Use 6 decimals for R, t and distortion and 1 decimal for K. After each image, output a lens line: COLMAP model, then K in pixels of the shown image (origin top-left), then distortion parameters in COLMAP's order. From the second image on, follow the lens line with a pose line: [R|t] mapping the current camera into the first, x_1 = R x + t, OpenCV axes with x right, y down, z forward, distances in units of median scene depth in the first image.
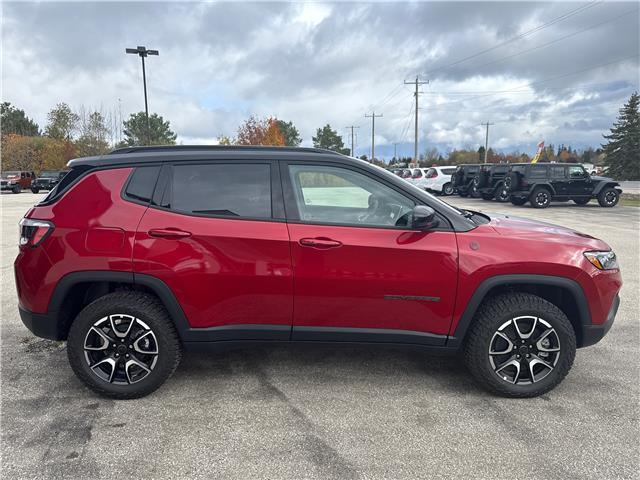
lens RADIAL K [[460.2, 0, 320.0], [0, 460.2, 240.0], [0, 0, 1]] dist [0.000509, -0.004120]
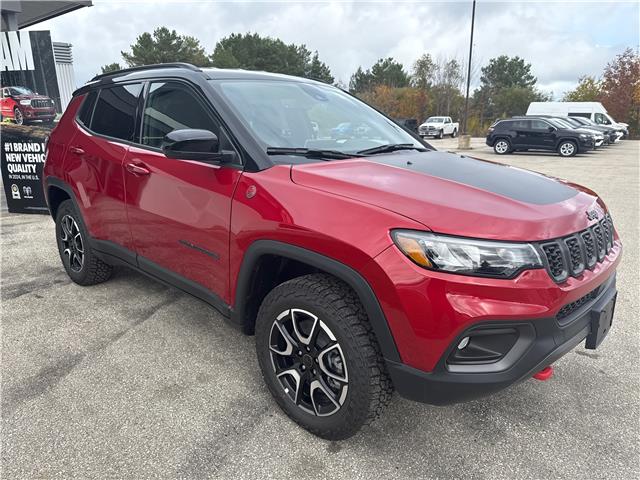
lens RADIAL K [[460.2, 0, 320.0], [0, 460.2, 240.0], [0, 0, 1]] dist [0.000509, -0.004120]
pose [[0.711811, 0.181273, -0.678576, 0.123775], [-0.109880, 0.982966, 0.147326, -0.003886], [0.693723, -0.030307, 0.719604, 0.078625]]
